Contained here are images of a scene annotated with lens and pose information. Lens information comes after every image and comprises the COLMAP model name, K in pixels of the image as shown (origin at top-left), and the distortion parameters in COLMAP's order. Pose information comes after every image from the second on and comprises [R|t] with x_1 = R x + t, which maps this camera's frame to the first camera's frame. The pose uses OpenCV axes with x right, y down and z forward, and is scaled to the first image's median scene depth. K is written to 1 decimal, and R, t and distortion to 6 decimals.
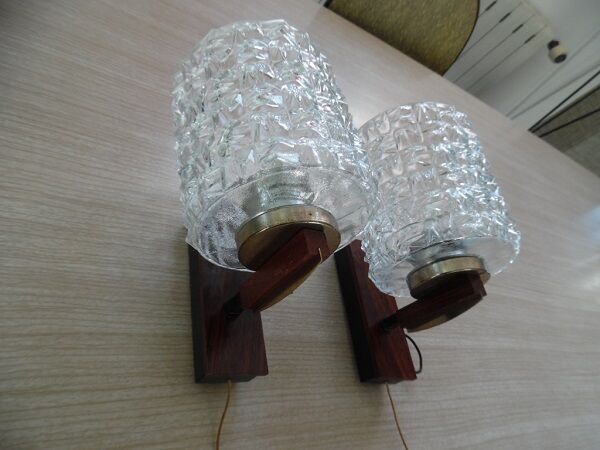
lens RADIAL K [[421.3, 0, 302.5], [0, 421.3, 227.2], [0, 0, 1]] dist [0.006195, -0.011637]
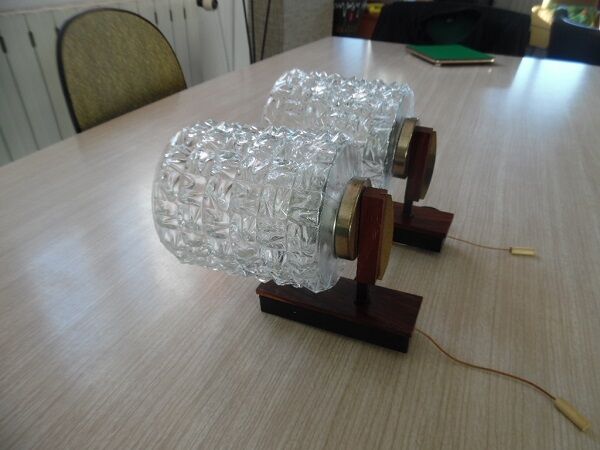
lens RADIAL K [[419.9, 0, 300.8], [0, 419.9, 228.8], [0, 0, 1]] dist [0.002242, -0.014580]
pose [[0.476941, -0.840140, 0.258250, -0.369517], [0.847667, 0.517344, 0.117540, -0.185983], [-0.232354, 0.162850, 0.958901, -0.113902]]
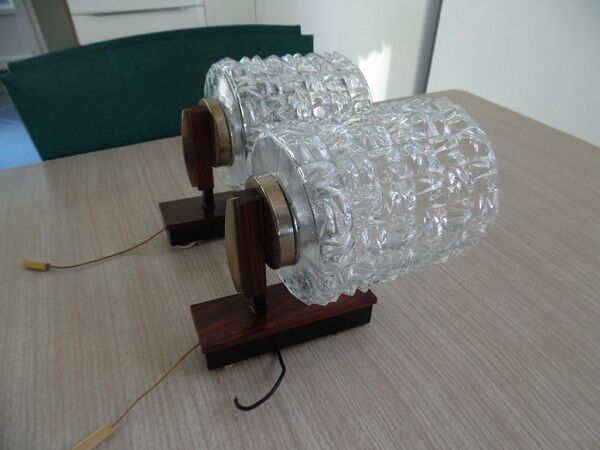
lens RADIAL K [[421.3, 0, 304.6], [0, 421.3, 227.3], [0, 0, 1]] dist [0.006195, -0.011637]
pose [[0.227737, 0.021840, -0.973478, 1.266692], [-0.699437, 0.699214, -0.147941, 0.222219], [0.677439, 0.714578, 0.174513, 0.992974]]
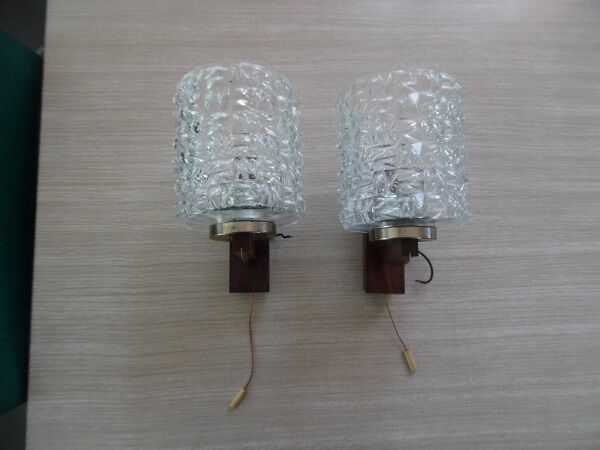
lens RADIAL K [[421.3, 0, 296.1], [0, 421.3, 223.0], [0, 0, 1]] dist [0.006195, -0.011637]
pose [[0.843748, 0.062832, -0.533050, 0.787784], [0.175206, 0.906483, 0.384177, -0.457406], [0.507339, -0.417542, 0.753834, -0.050189]]
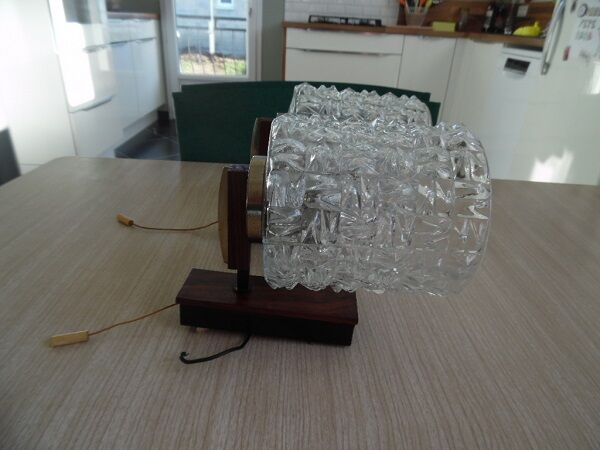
lens RADIAL K [[421.3, 0, 299.2], [0, 421.3, 224.5], [0, 0, 1]] dist [0.006195, -0.011637]
pose [[-0.121307, -0.157188, -0.980090, 1.314396], [-0.885950, 0.462421, 0.035491, 0.048312], [0.447635, 0.872616, -0.195355, 1.369463]]
